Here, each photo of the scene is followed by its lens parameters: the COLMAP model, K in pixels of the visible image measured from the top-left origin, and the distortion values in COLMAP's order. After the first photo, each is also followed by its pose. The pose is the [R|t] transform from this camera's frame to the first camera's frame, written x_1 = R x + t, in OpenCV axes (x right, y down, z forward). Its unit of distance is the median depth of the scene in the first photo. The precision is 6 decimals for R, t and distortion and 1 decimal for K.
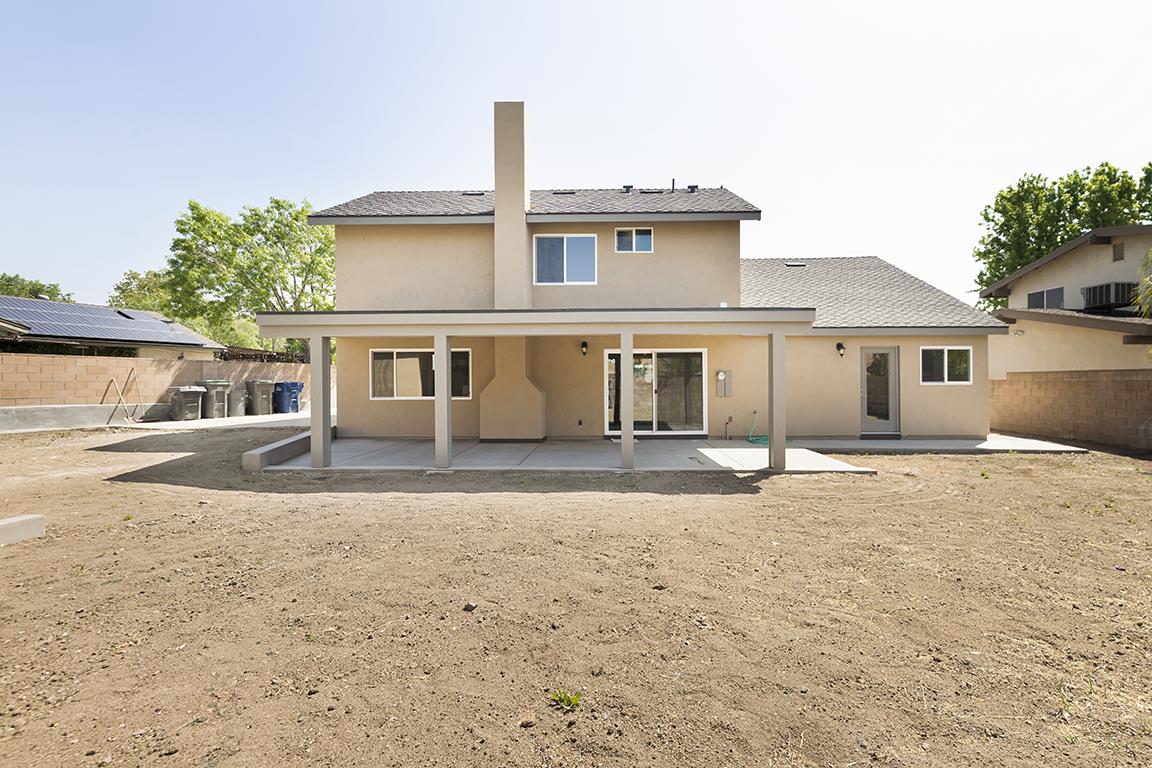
lens RADIAL K [[465.1, 0, 575.5], [0, 465.1, 385.4], [0, 0, 1]] dist [0.003066, -0.003105]
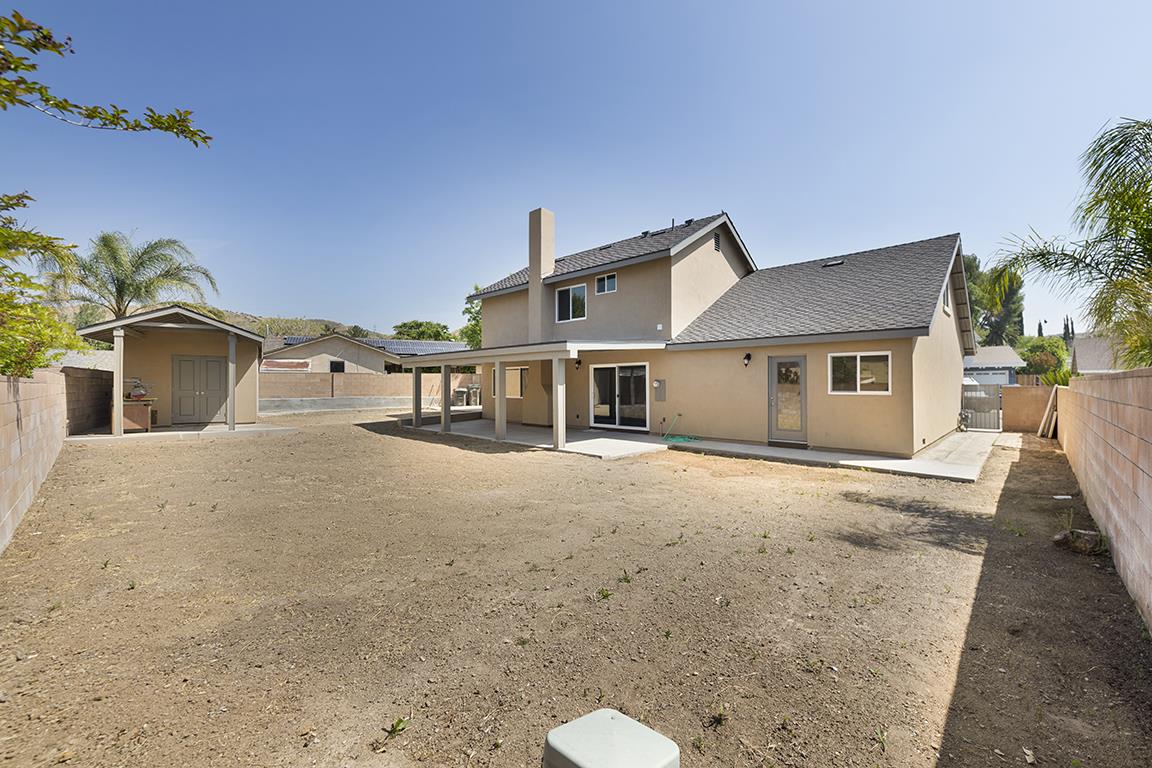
lens RADIAL K [[465.1, 0, 585.5], [0, 465.1, 382.4], [0, 0, 1]] dist [0.003066, -0.003105]
pose [[0.734570, 0.000602, -0.678532, 1.004660], [-0.007253, 0.999949, -0.006966, -0.014735], [0.678494, 0.010039, 0.734537, -0.033738]]
